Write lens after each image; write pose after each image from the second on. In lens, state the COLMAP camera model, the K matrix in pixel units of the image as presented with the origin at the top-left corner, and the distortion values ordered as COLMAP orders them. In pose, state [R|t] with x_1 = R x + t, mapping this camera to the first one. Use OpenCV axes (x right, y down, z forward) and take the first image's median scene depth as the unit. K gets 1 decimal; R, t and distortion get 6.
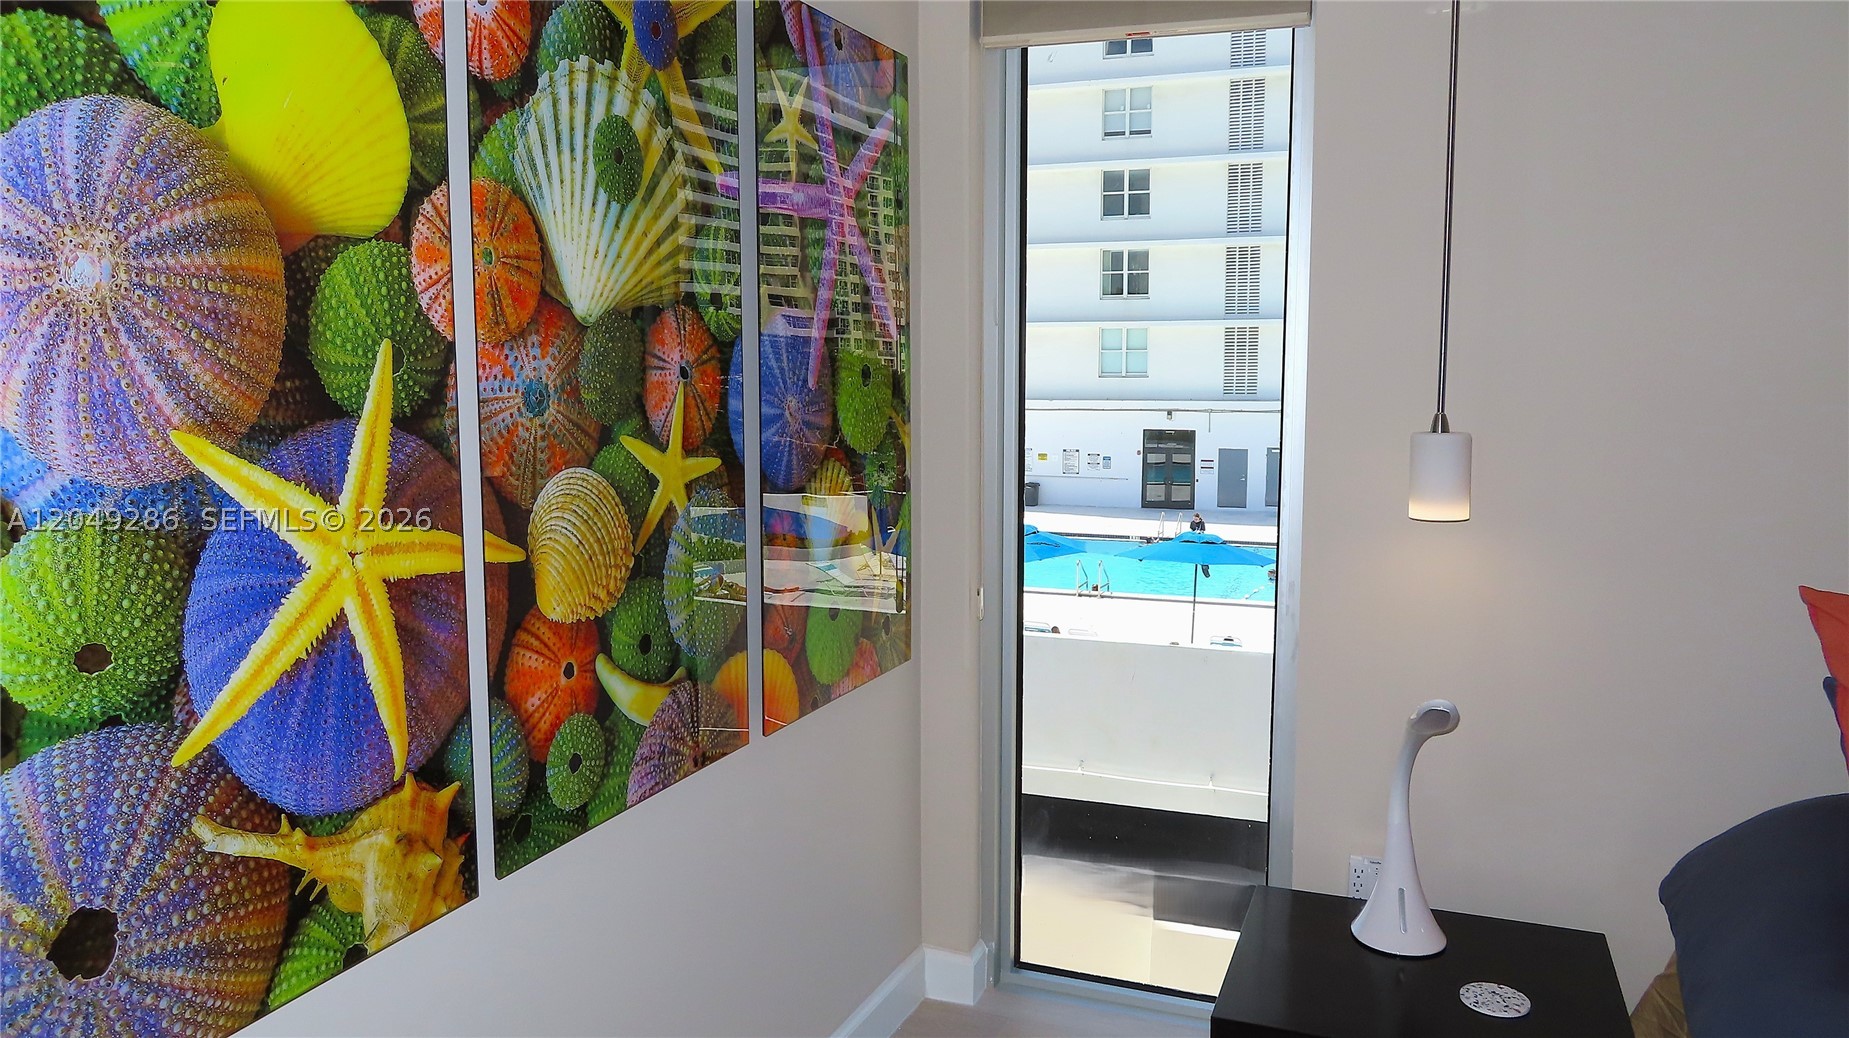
lens RADIAL K [[1323.3, 0, 923.9], [0, 1323.3, 513.2], [0, 0, 1]] dist [-0.006026, 0.004272]
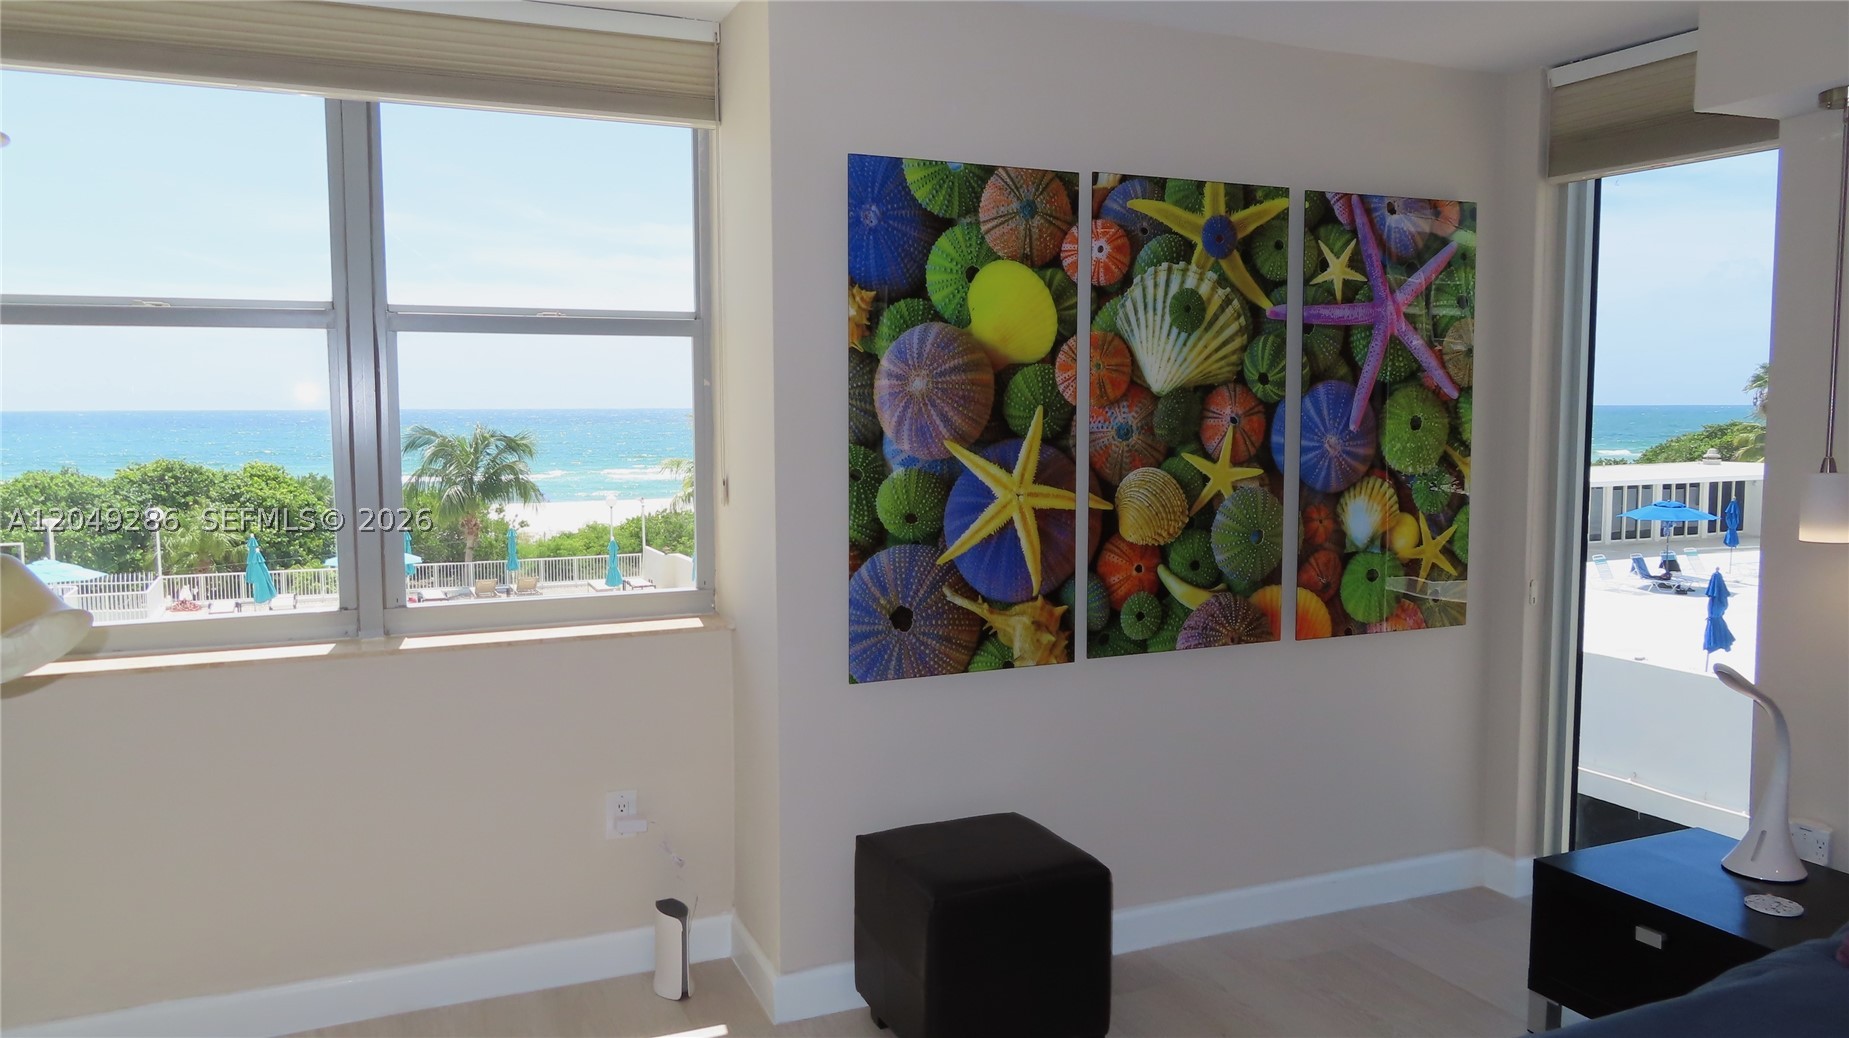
lens RADIAL K [[1323.3, 0, 912.5], [0, 1323.3, 513.7], [0, 0, 1]] dist [-0.006026, 0.004272]
pose [[0.706870, 0.056315, -0.705098, 1.035408], [-0.079899, 0.996803, -0.000487, 0.074895], [0.702817, 0.056681, 0.709109, -0.765548]]
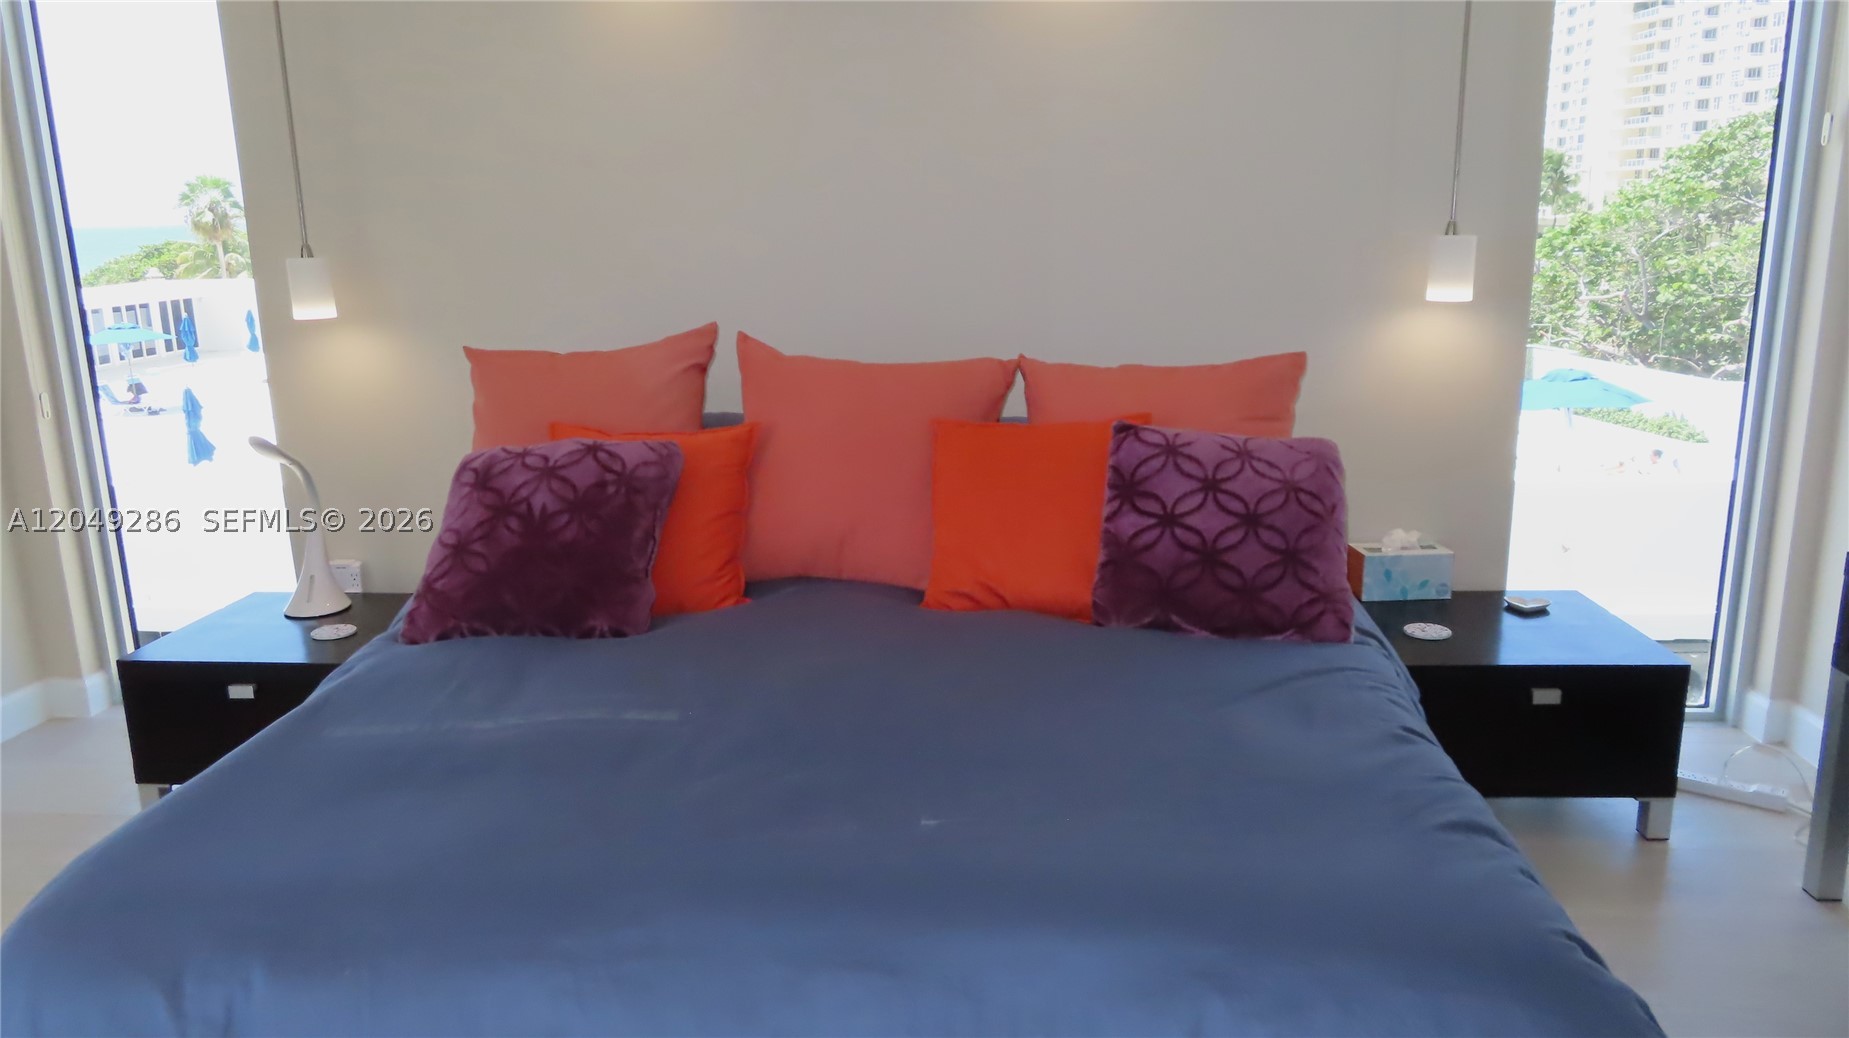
lens RADIAL K [[1323.3, 0, 919.6], [0, 1323.3, 517.5], [0, 0, 1]] dist [-0.006026, 0.004272]
pose [[0.960602, -0.082199, 0.265493, 0.978387], [0.052492, 0.991729, 0.117125, 0.133479], [-0.272925, -0.098575, 0.956972, -0.900652]]
